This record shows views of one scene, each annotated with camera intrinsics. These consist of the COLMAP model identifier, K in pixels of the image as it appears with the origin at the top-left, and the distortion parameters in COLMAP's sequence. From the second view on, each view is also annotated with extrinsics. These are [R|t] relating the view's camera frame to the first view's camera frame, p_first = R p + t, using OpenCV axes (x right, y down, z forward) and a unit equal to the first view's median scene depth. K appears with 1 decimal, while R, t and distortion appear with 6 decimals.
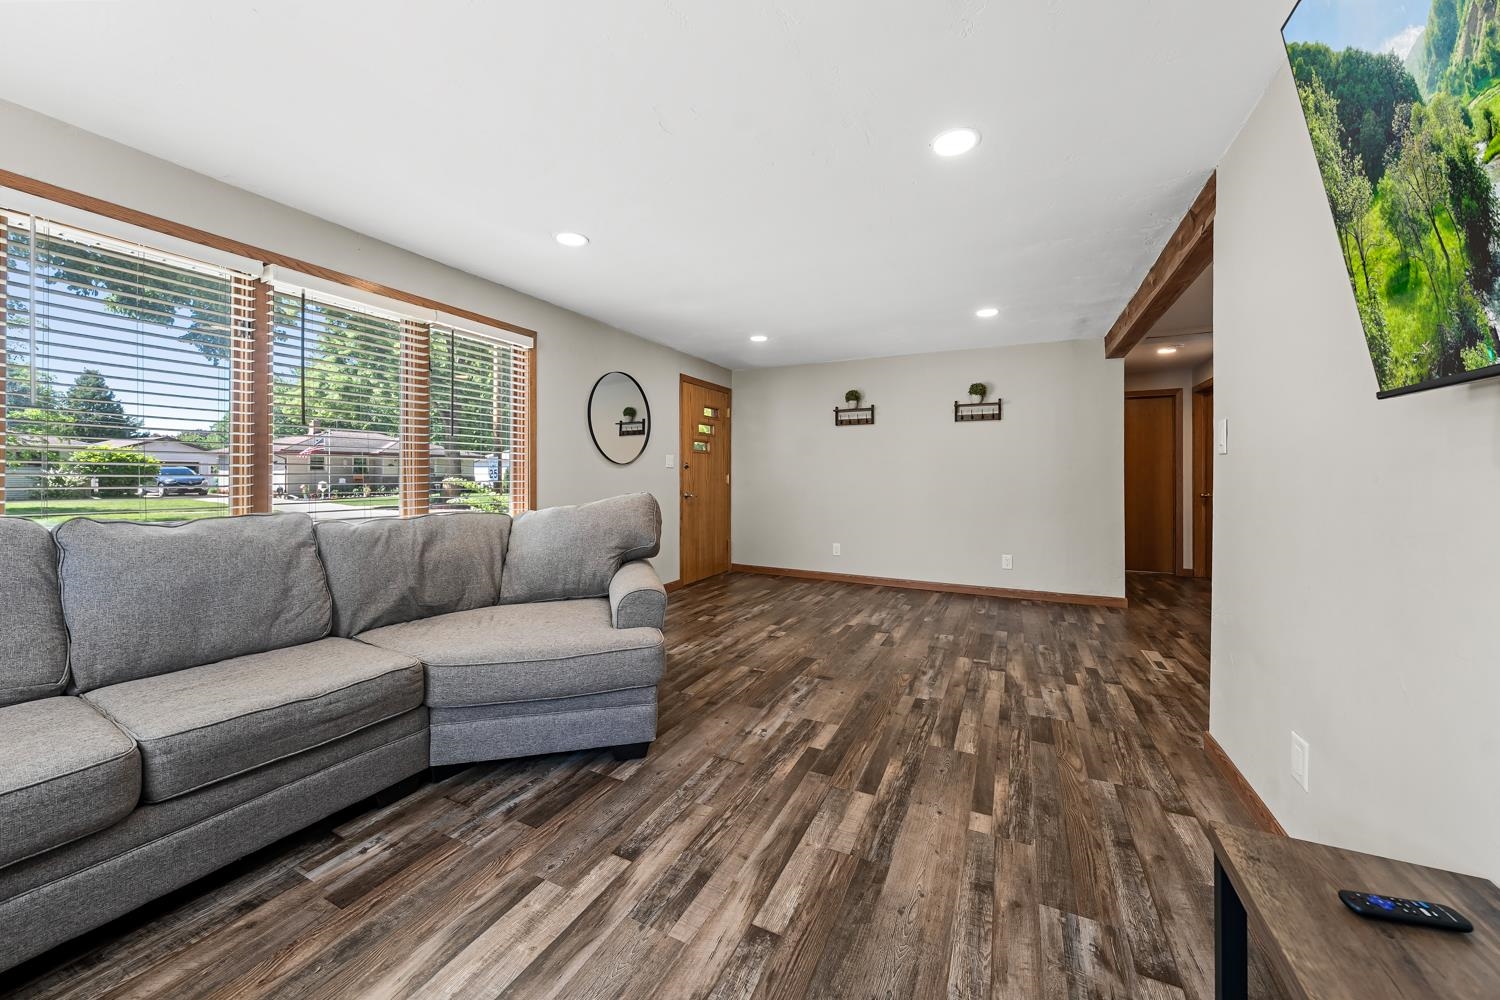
lens RADIAL K [[562.2, 0, 743.7], [0, 562.2, 479.5], [0, 0, 1]] dist [-0.007115, 0.000137]
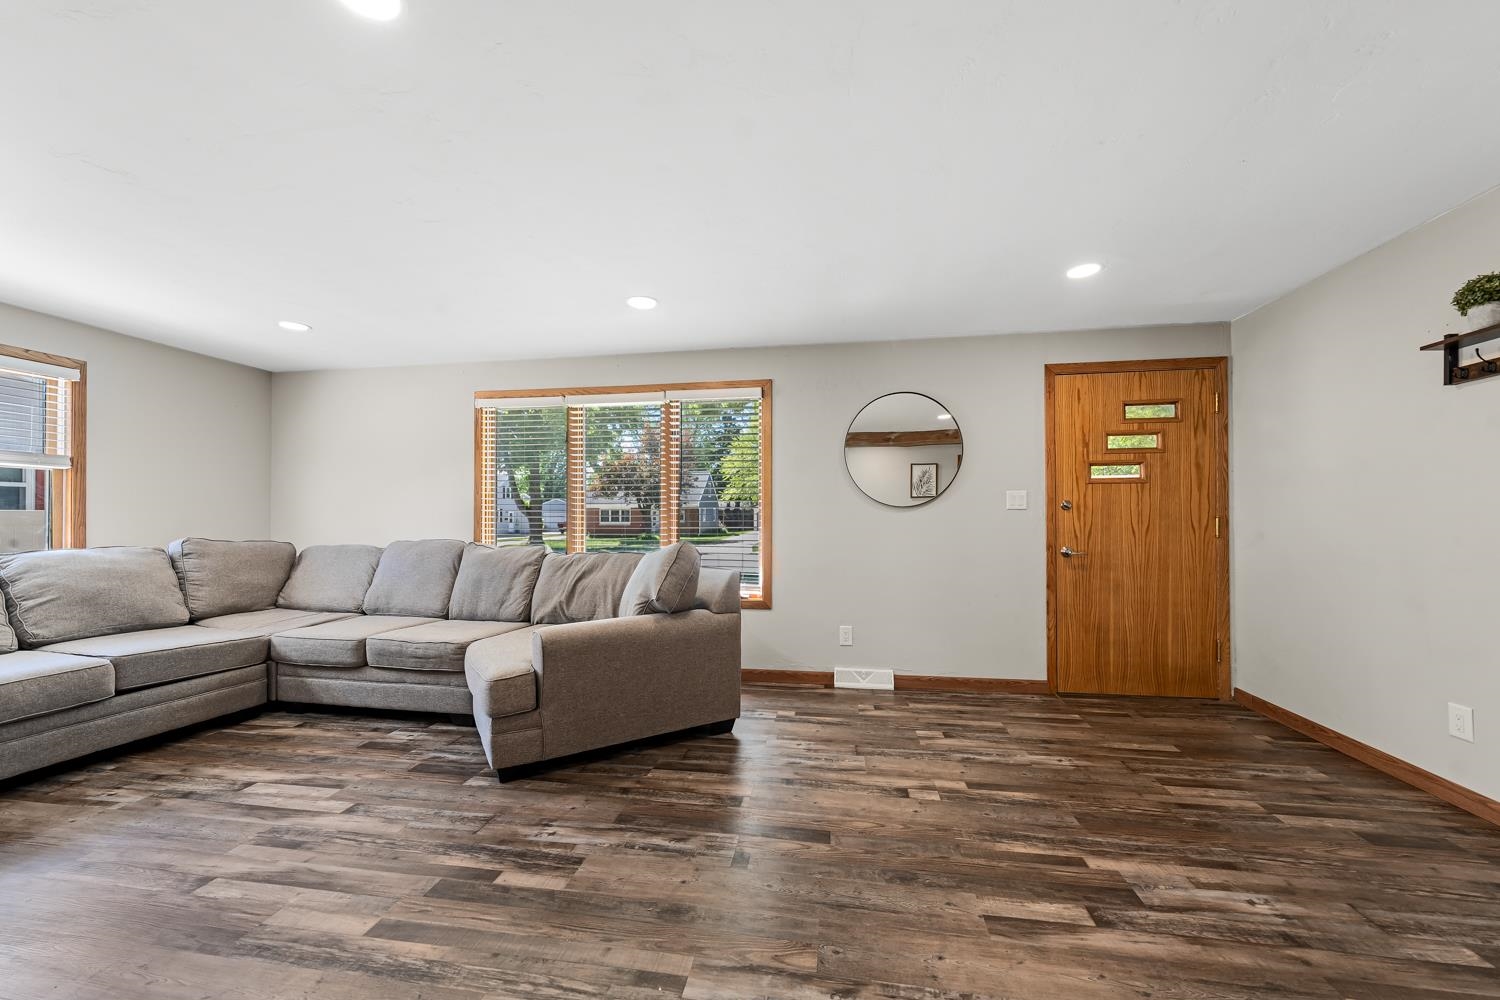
lens RADIAL K [[562.2, 0, 739.2], [0, 562.2, 520.9], [0, 0, 1]] dist [-0.007115, 0.000137]
pose [[0.275035, 0.001316, -0.961433, 1.069477], [-0.001612, 0.999998, 0.000907, -0.018652], [0.961433, 0.001300, 0.275037, 1.223837]]
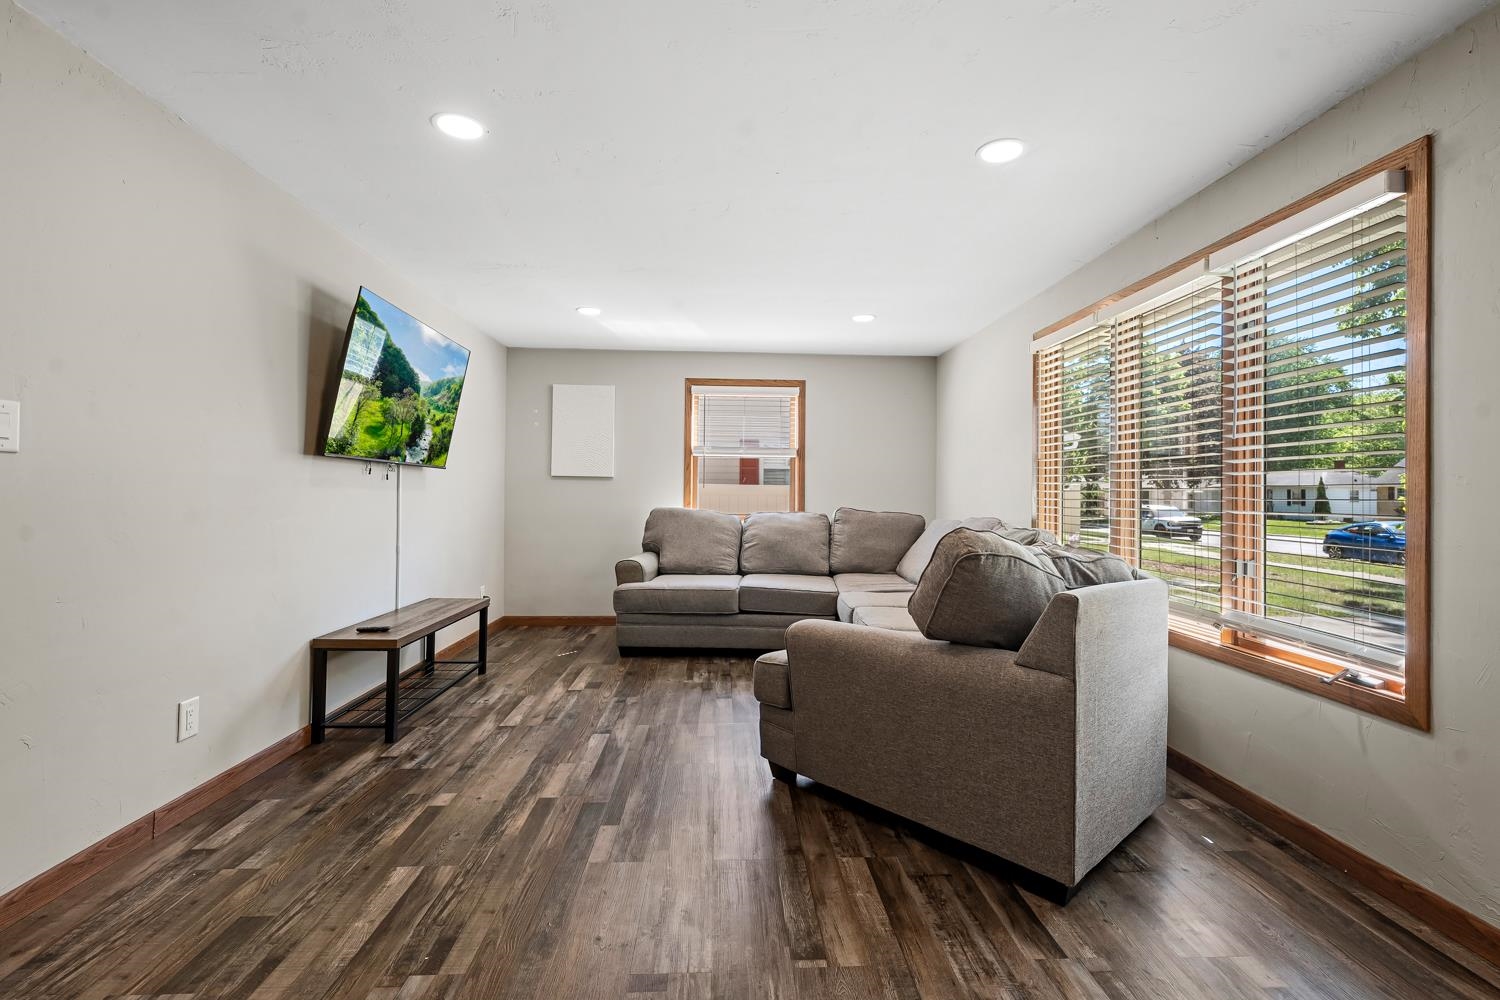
lens RADIAL K [[668.9, 0, 745.7], [0, 668.9, 477.2], [0, 0, 1]] dist [0.003202, -0.001247]
pose [[-0.875948, -0.026019, -0.481703, 0.485507], [-0.016877, 0.999586, -0.023302, -0.010758], [0.482110, -0.012281, -0.876024, 2.164629]]
